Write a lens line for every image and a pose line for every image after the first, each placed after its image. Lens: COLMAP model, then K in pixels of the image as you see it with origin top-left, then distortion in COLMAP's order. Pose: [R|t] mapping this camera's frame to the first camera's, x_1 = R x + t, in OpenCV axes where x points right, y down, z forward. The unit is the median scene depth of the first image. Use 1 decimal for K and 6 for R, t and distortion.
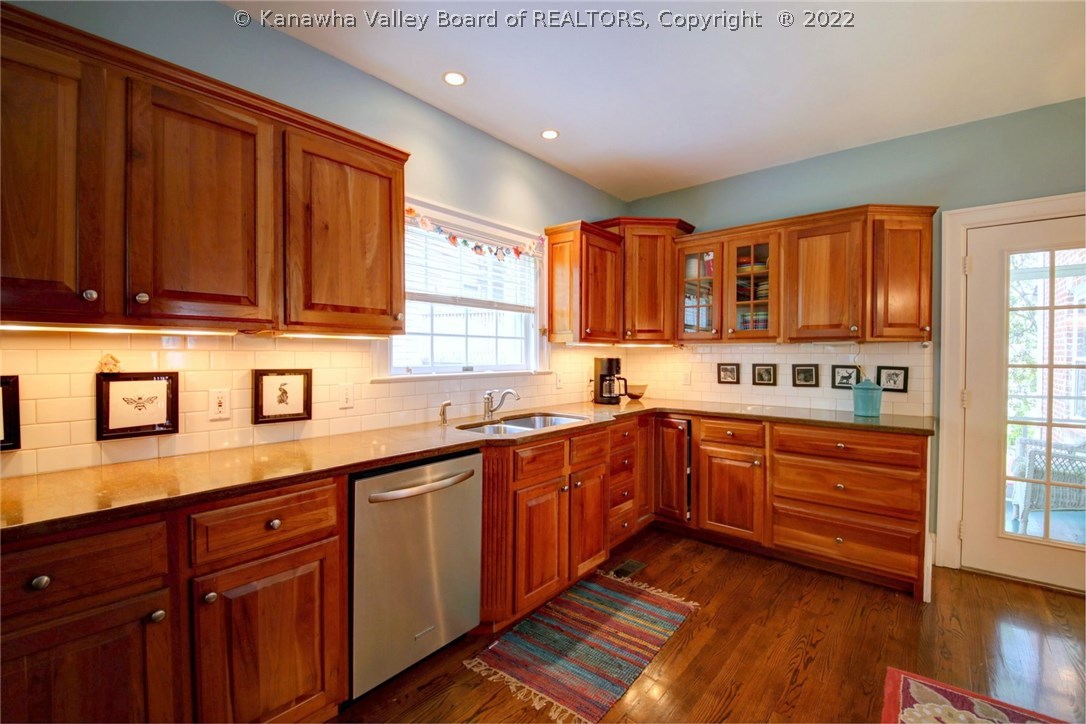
lens RADIAL K [[470.1, 0, 543.0], [0, 470.1, 362.0], [0, 0, 1]] dist [-0.001165, -0.000458]
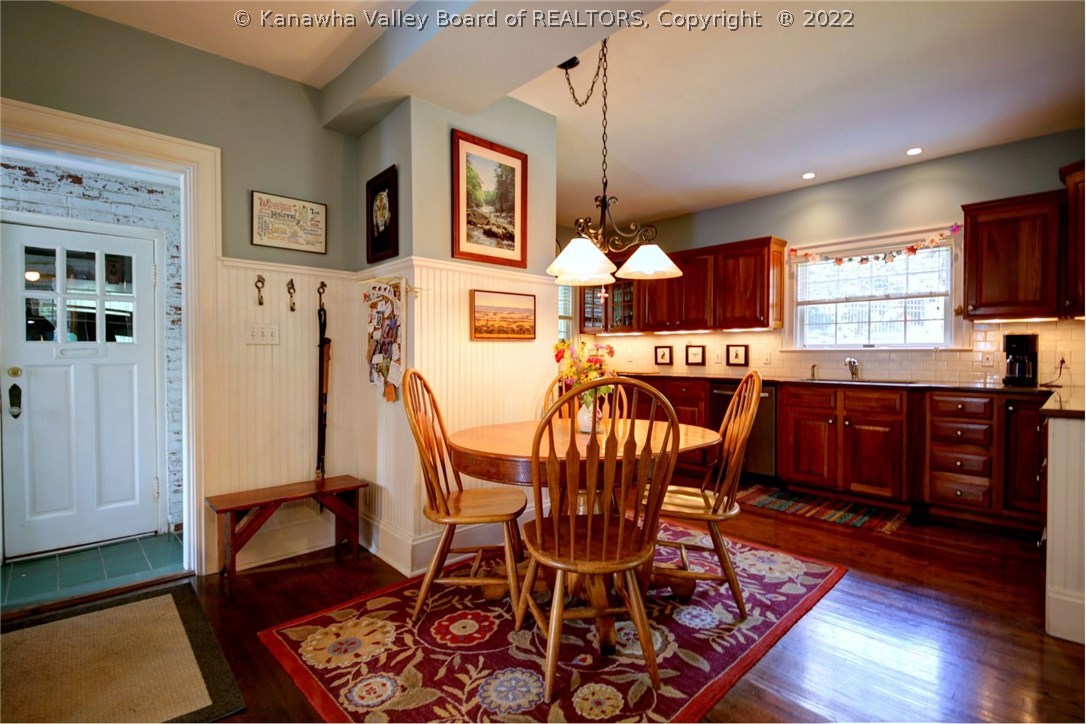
lens RADIAL K [[503.3, 0, 543.0], [0, 503.3, 362.0], [0, 0, 1]] dist [0.001240, -0.021225]
pose [[-0.125306, 0.011218, -0.992055, 1.612244], [-0.016294, 0.999778, 0.013363, 0.066023], [0.991984, 0.017839, -0.125095, 0.256818]]
